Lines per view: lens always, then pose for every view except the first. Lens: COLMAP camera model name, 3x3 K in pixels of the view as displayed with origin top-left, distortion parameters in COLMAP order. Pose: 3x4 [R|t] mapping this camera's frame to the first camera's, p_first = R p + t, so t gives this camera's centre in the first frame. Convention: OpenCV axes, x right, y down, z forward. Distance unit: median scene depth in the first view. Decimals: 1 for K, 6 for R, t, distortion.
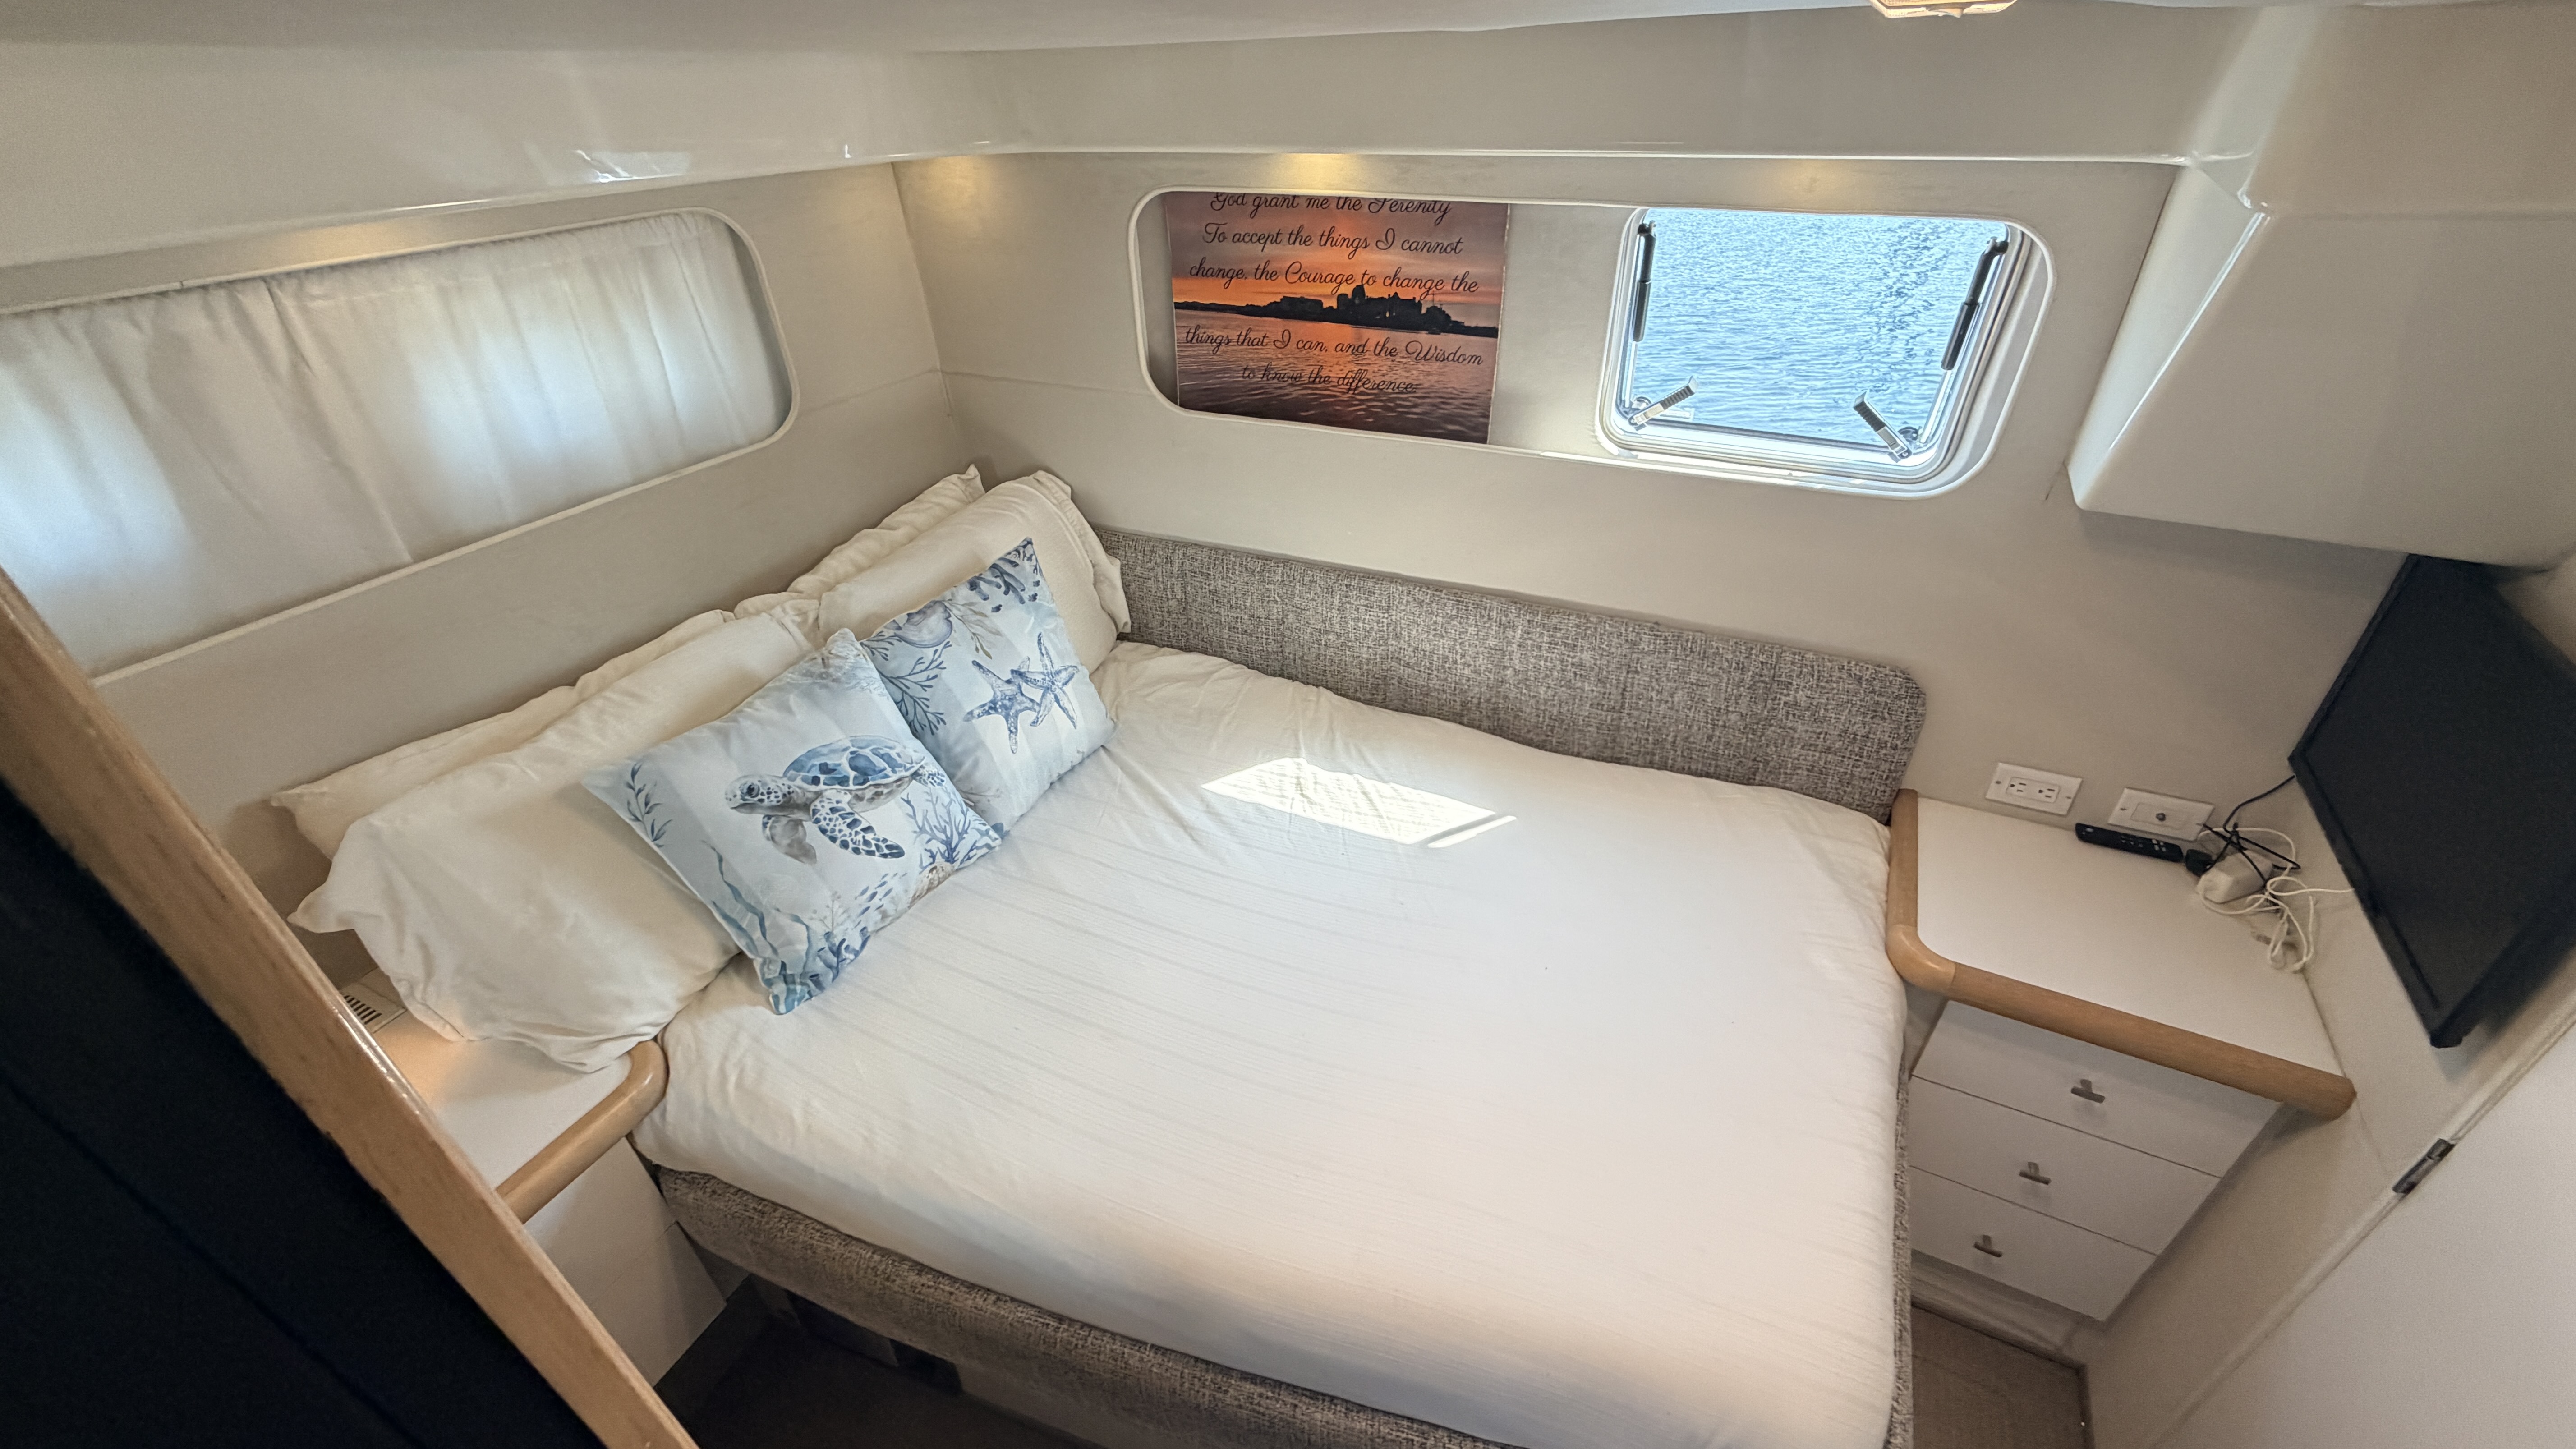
lens RADIAL K [[1028.7, 0, 1284.8], [0, 1028.7, 719.6], [0, 0, 1]] dist [0.000979, -0.000715]
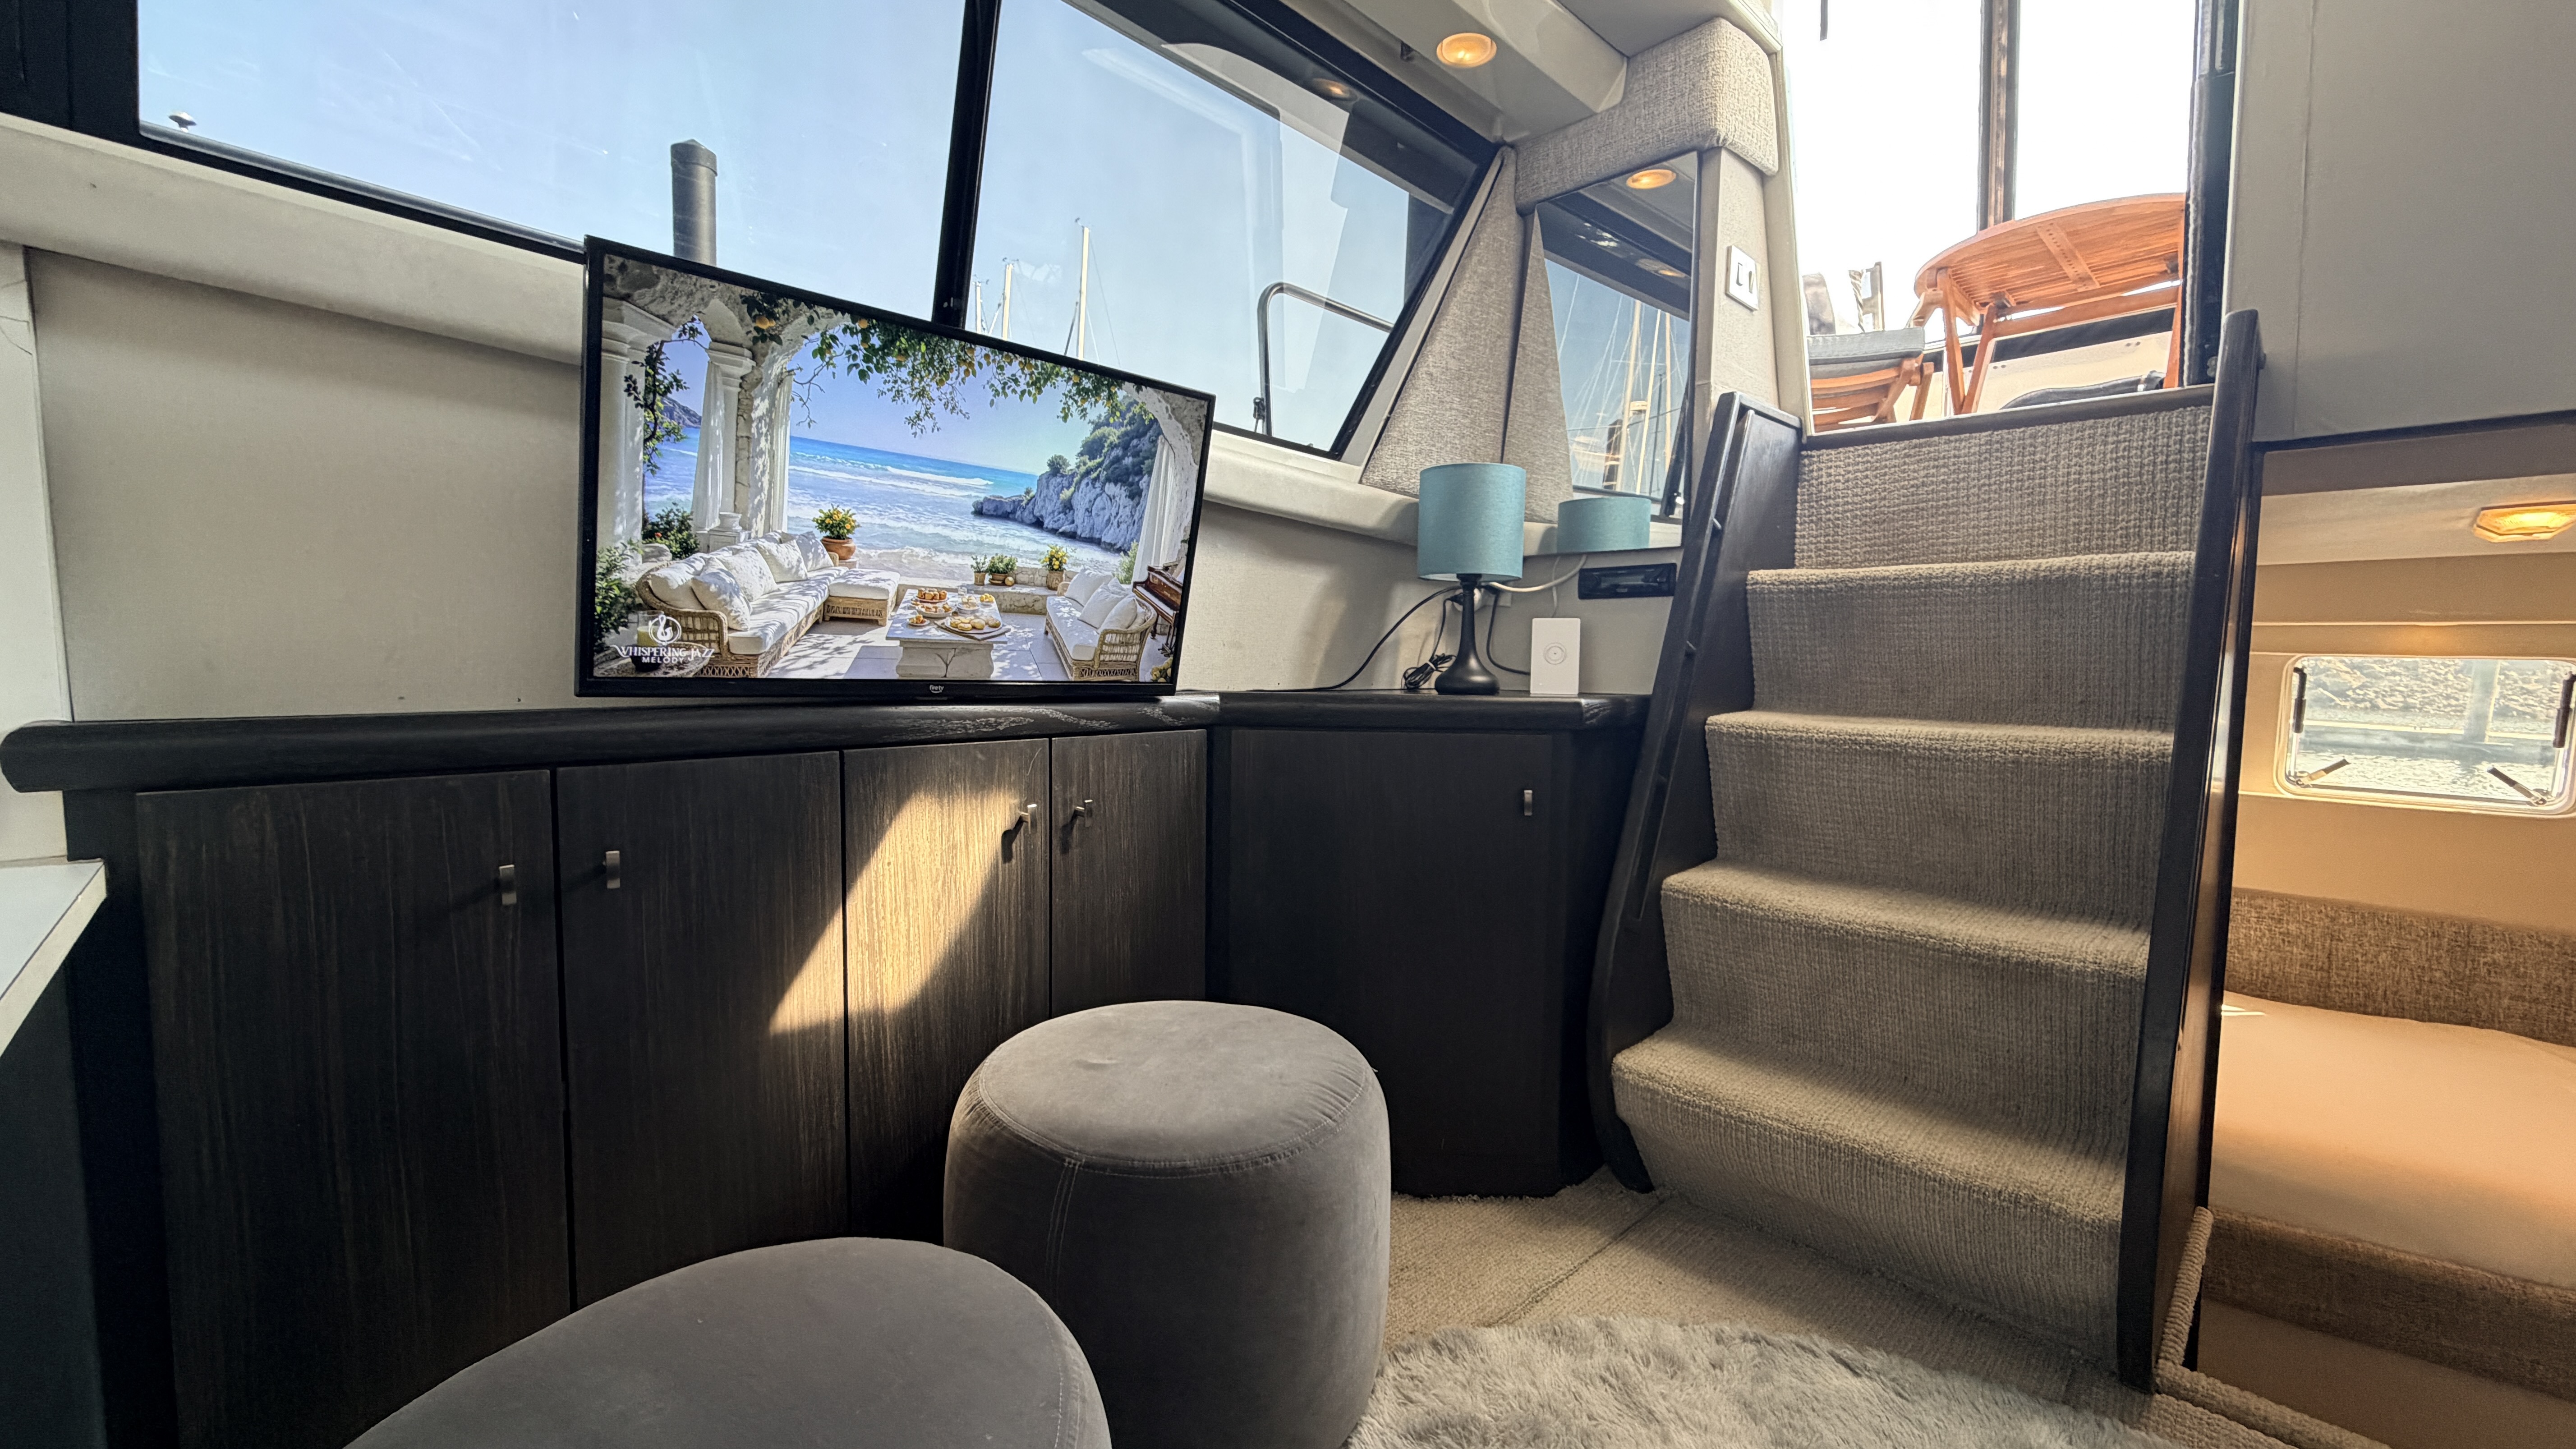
lens RADIAL K [[1018.5, 0, 1283.2], [0, 1018.5, 721.9], [0, 0, 1]] dist [-0.002824, 0.000559]
pose [[0.938154, 0.060722, -0.340853, -0.615920], [-0.219380, 0.865892, -0.449560, 0.690181], [0.267844, 0.496532, 0.825661, -0.774999]]
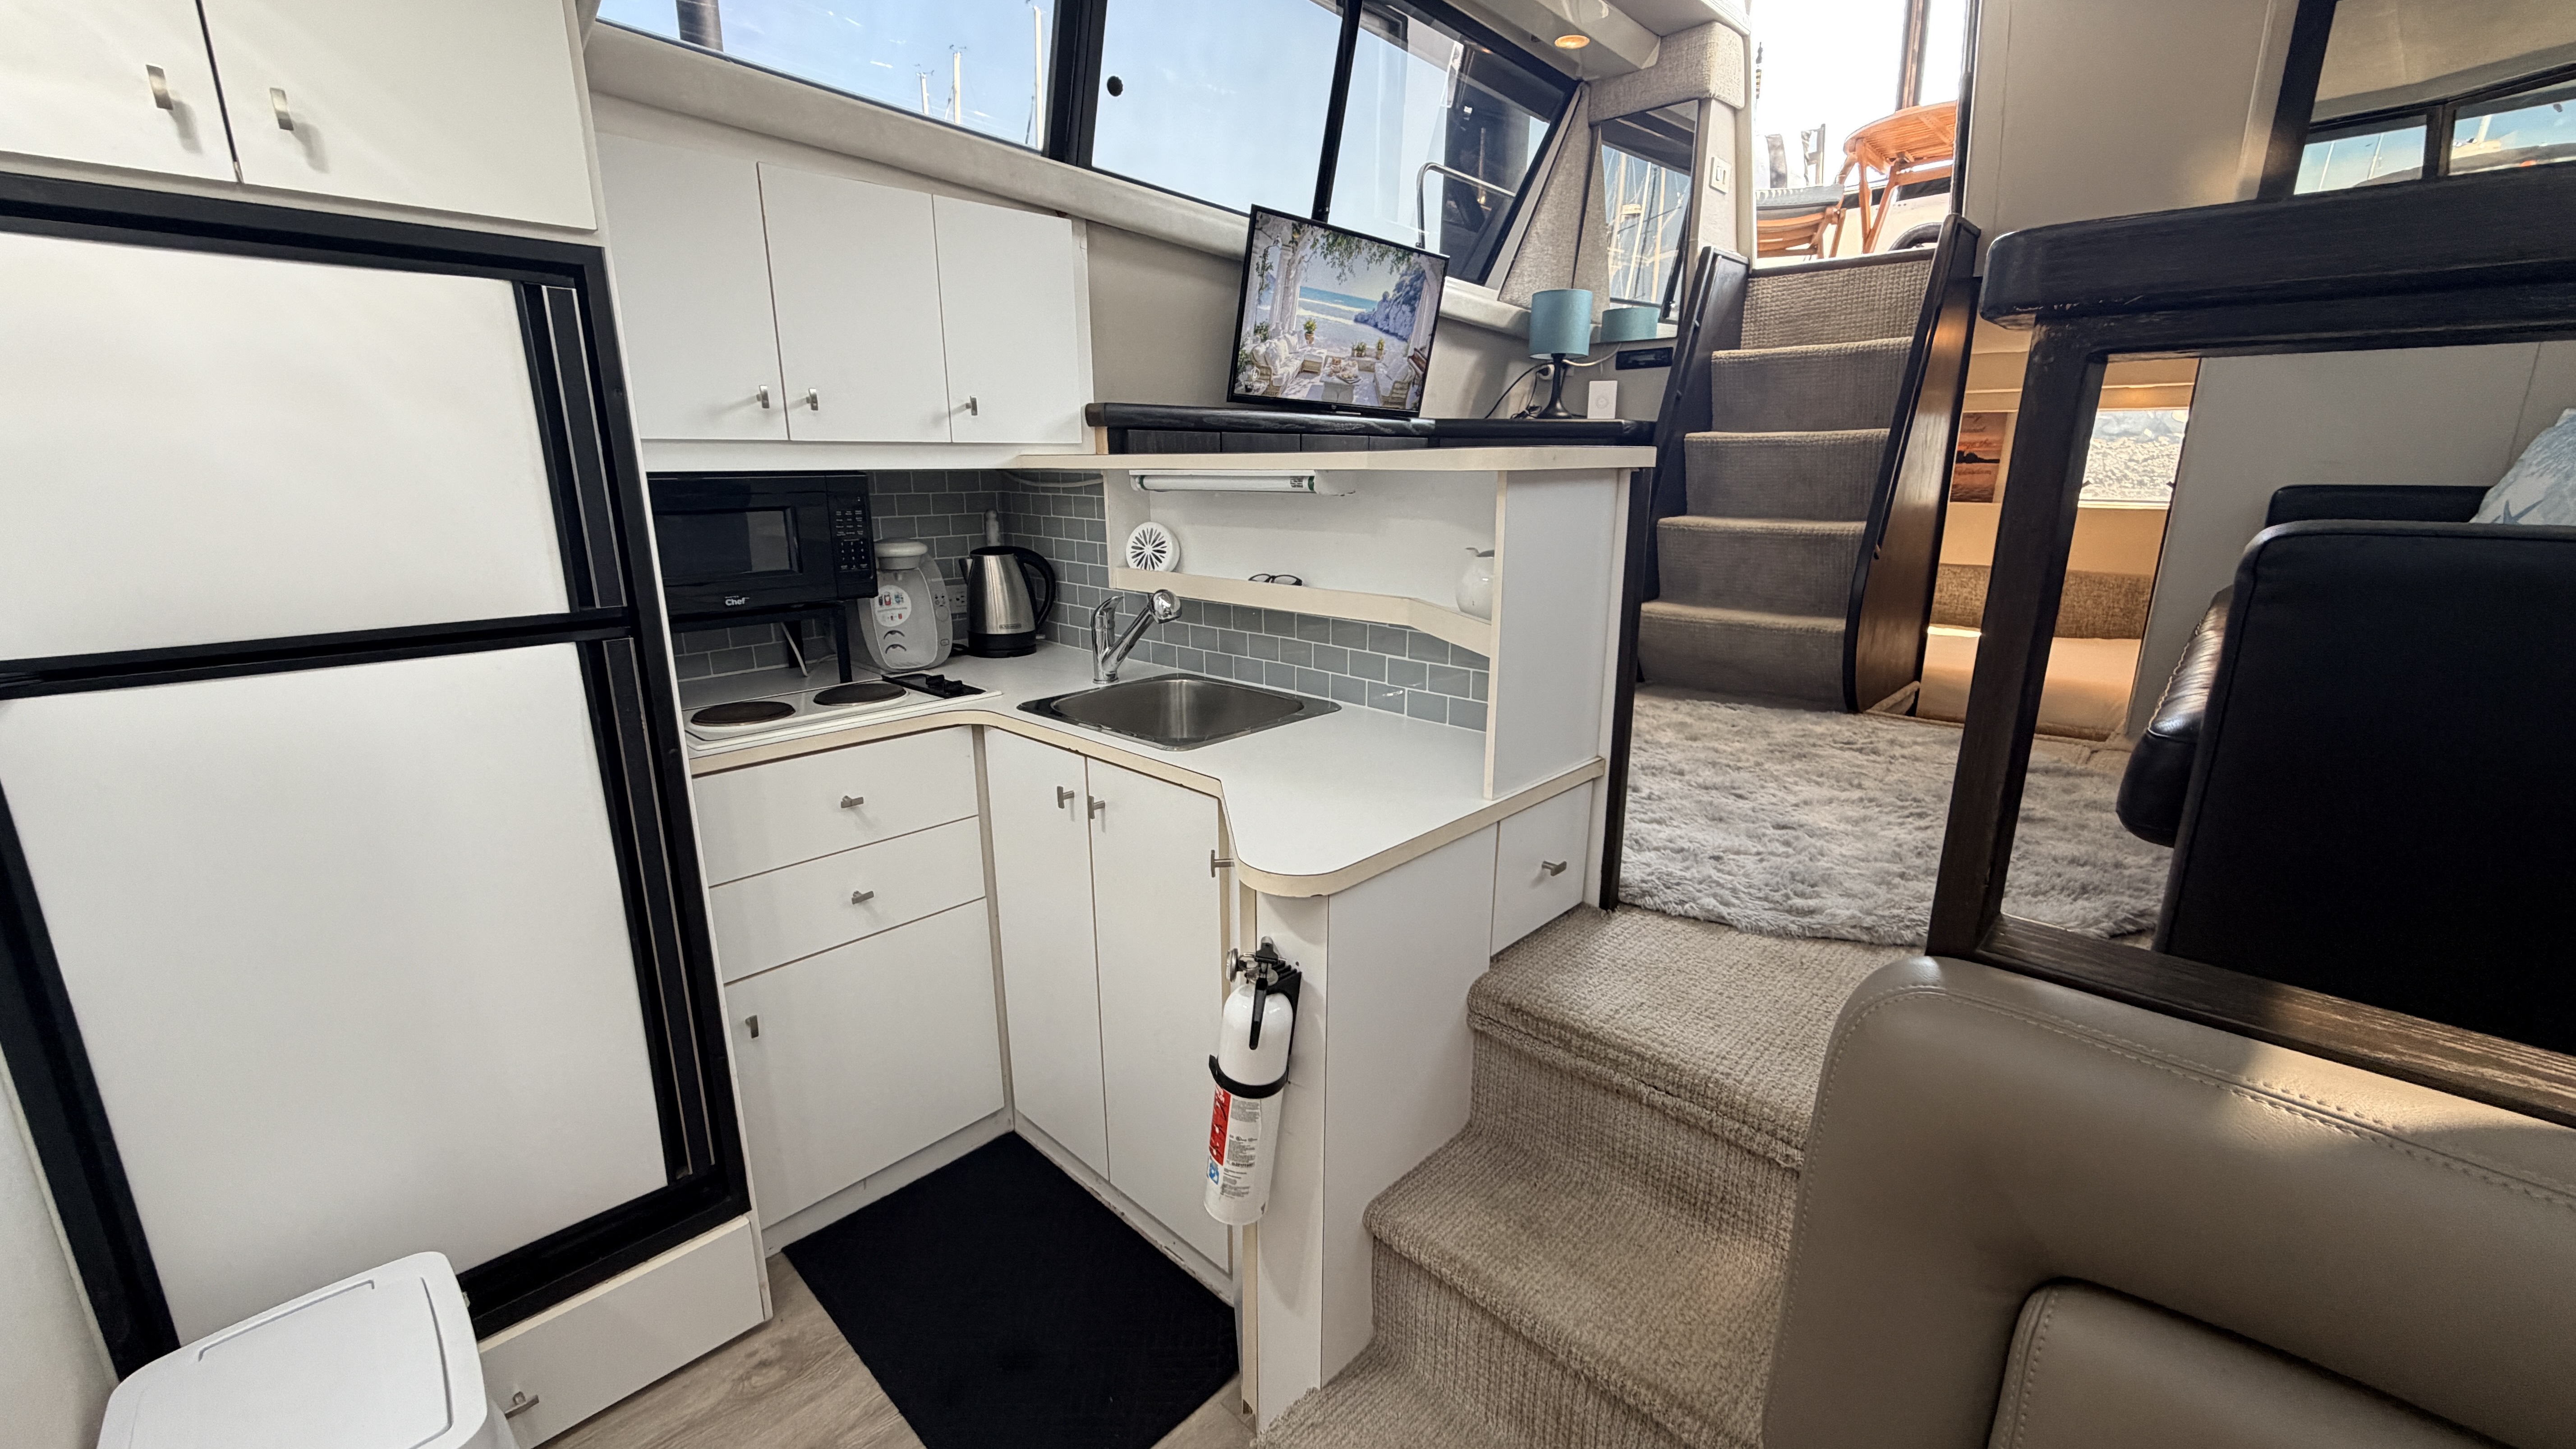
lens RADIAL K [[1018.5, 0, 1283.2], [0, 1018.5, 721.9], [0, 0, 1]] dist [-0.002824, 0.000559]
pose [[0.948764, 0.102368, -0.298943, -0.652449], [-0.193933, 0.935572, -0.295119, 1.304353], [0.249472, 0.337973, 0.907490, -1.501738]]
